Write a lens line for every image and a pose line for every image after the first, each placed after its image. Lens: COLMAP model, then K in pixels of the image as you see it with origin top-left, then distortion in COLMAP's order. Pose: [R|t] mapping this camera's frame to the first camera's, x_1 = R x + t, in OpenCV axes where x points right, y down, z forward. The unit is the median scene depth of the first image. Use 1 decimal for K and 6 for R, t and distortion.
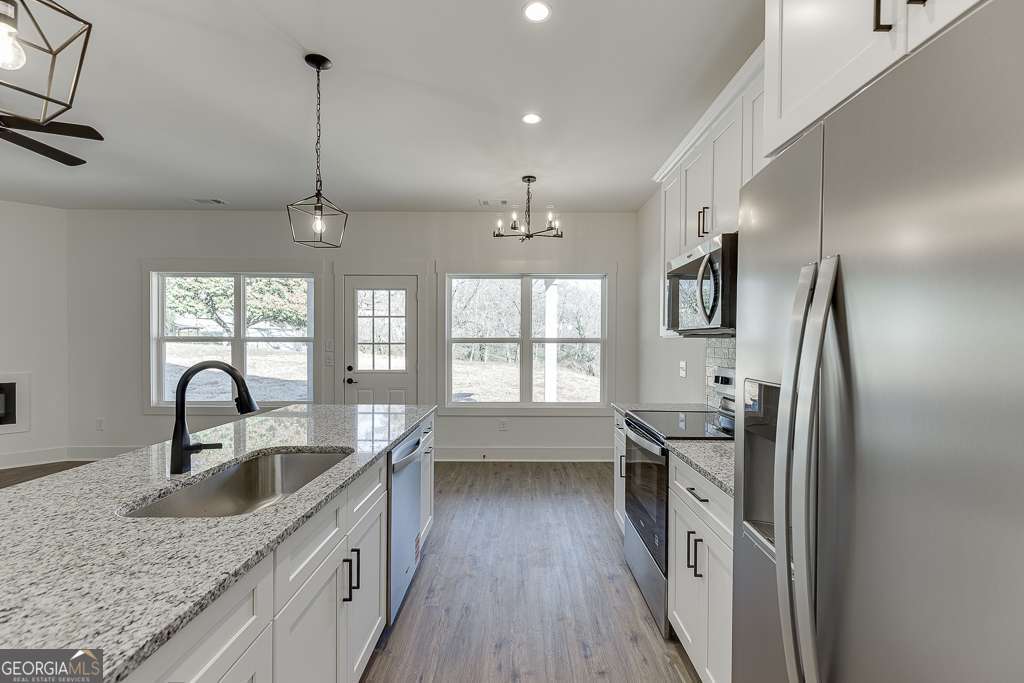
lens RADIAL K [[456.8, 0, 519.6], [0, 456.8, 342.4], [0, 0, 1]] dist [0.007748, -0.002674]
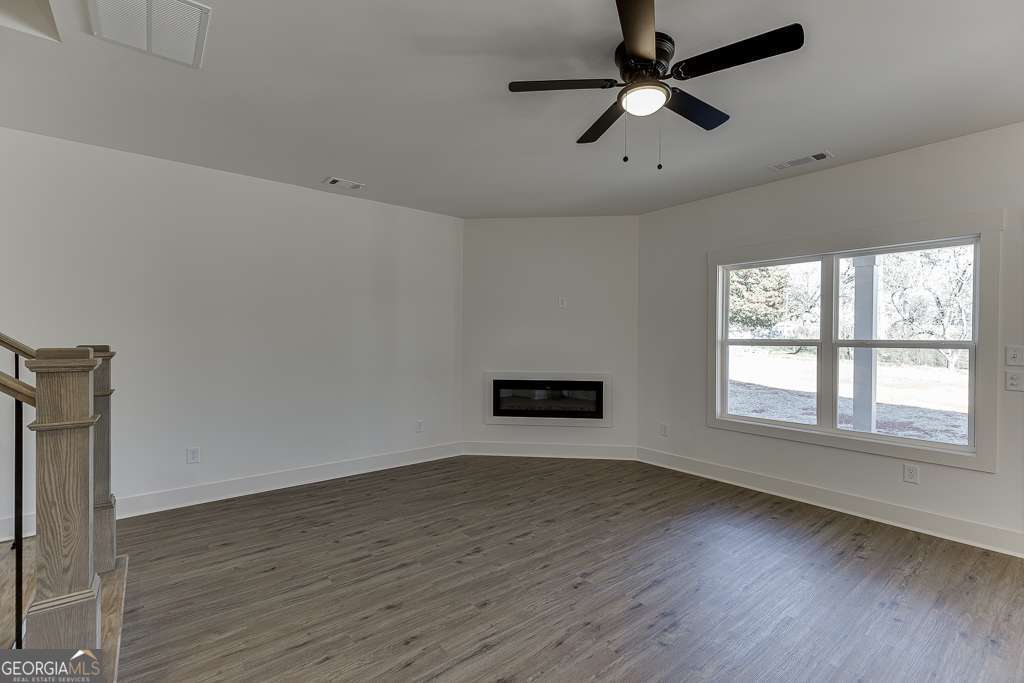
lens RADIAL K [[456.8, 0, 518.4], [0, 456.8, 342.5], [0, 0, 1]] dist [0.007748, -0.002674]
pose [[0.632576, 0.007606, -0.774461, -0.366883], [-0.008400, 0.999960, 0.002960, -0.005844], [0.774453, 0.004633, 0.632615, 0.150437]]
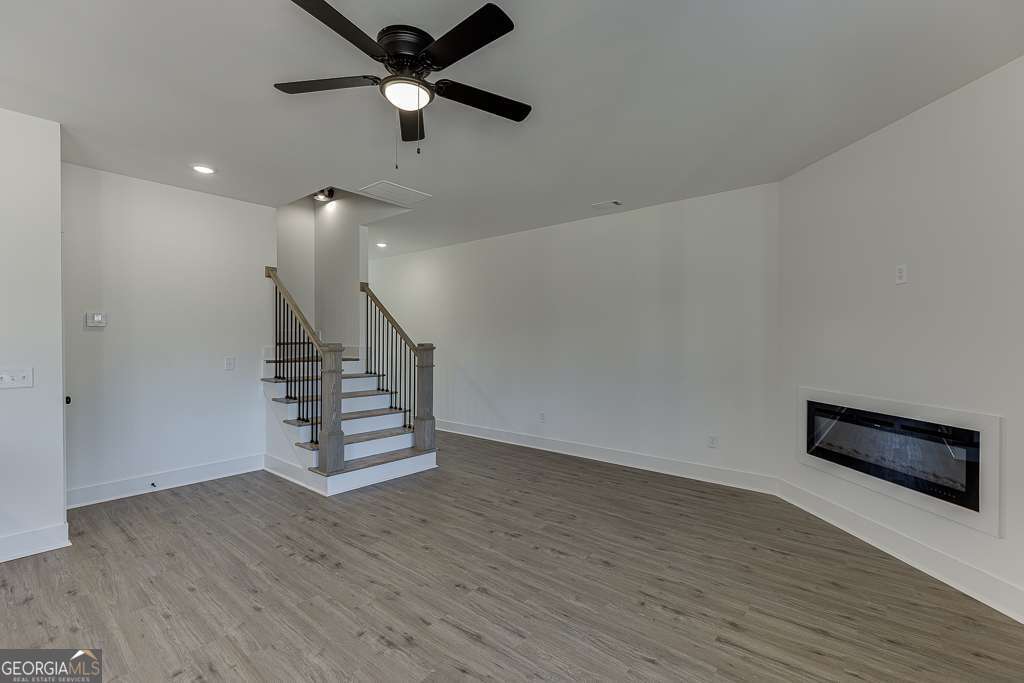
lens RADIAL K [[456.8, 0, 520.9], [0, 456.8, 340.4], [0, 0, 1]] dist [0.007748, -0.002674]
pose [[-0.635221, -0.002539, -0.772327, -0.366495], [-0.008412, 0.999958, 0.003631, -0.010276], [0.772285, 0.008803, -0.635215, 0.886884]]
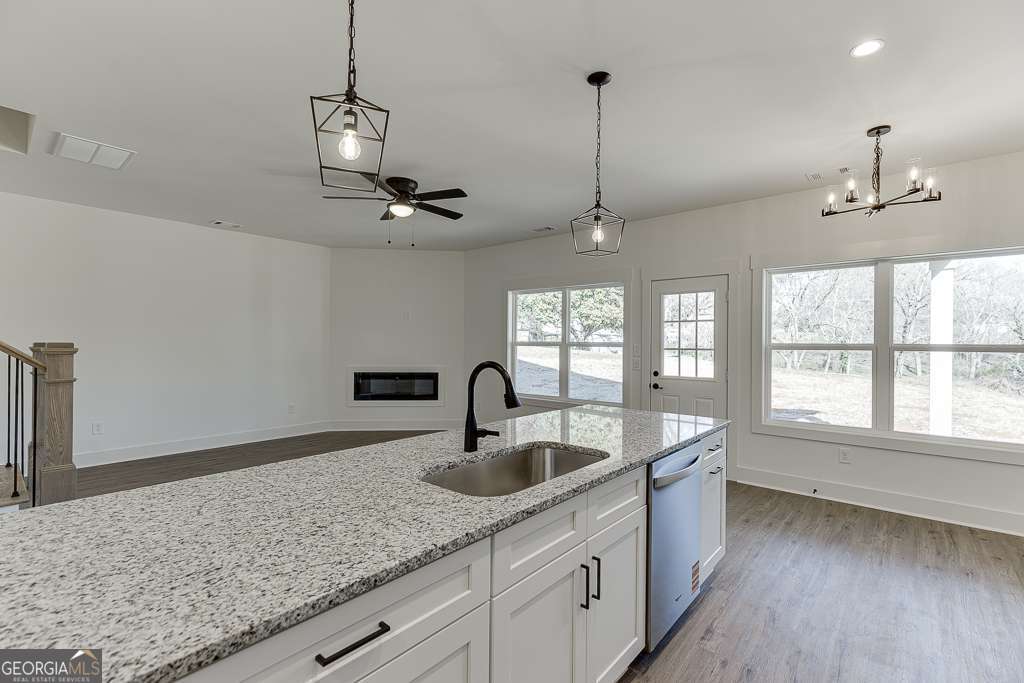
lens RADIAL K [[456.8, 0, 517.8], [0, 456.8, 342.4], [0, 0, 1]] dist [0.007748, -0.002674]
pose [[0.762409, 0.002508, -0.647091, 0.045696], [-0.010105, 0.999917, -0.008031, -0.000091], [0.647017, 0.012662, 0.762371, 0.042707]]
